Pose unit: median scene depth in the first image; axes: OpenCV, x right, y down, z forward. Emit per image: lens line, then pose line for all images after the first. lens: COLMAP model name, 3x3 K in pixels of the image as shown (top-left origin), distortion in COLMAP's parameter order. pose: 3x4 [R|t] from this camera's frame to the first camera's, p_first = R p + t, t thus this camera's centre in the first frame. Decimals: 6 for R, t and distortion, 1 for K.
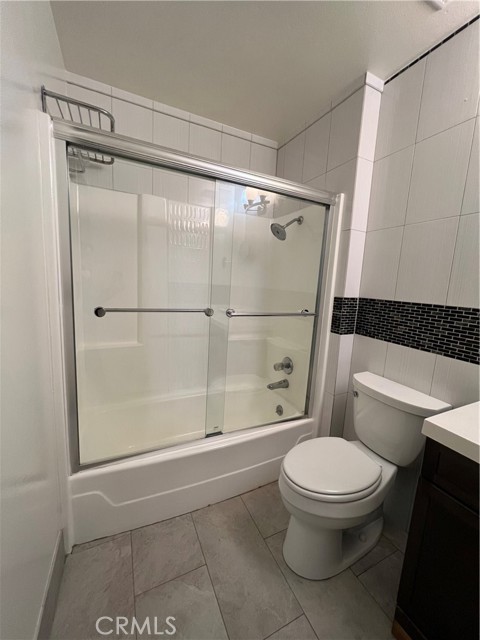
lens RADIAL K [[258.3, 0, 242.8], [0, 258.3, 318.7], [0, 0, 1]] dist [-0.002636, 0.000191]
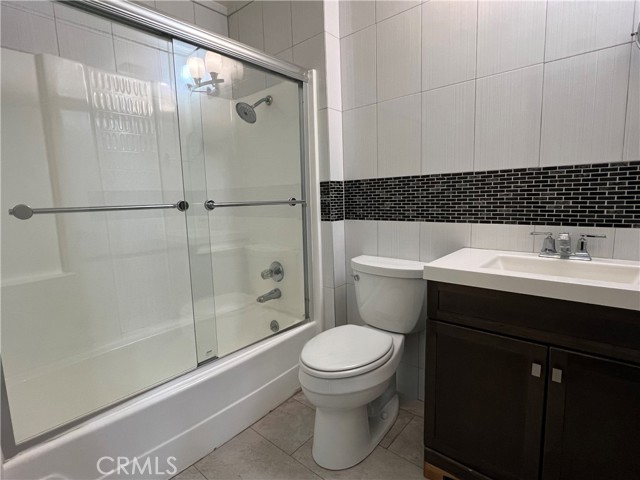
lens RADIAL K [[330.5, 0, 320.0], [0, 330.5, 240.0], [0, 0, 1]] dist [-0.001839, -0.000682]
pose [[0.913509, -0.133624, 0.384248, -0.129000], [0.138074, 0.990291, 0.016123, 0.103757], [-0.382672, 0.038326, 0.923089, -0.082662]]
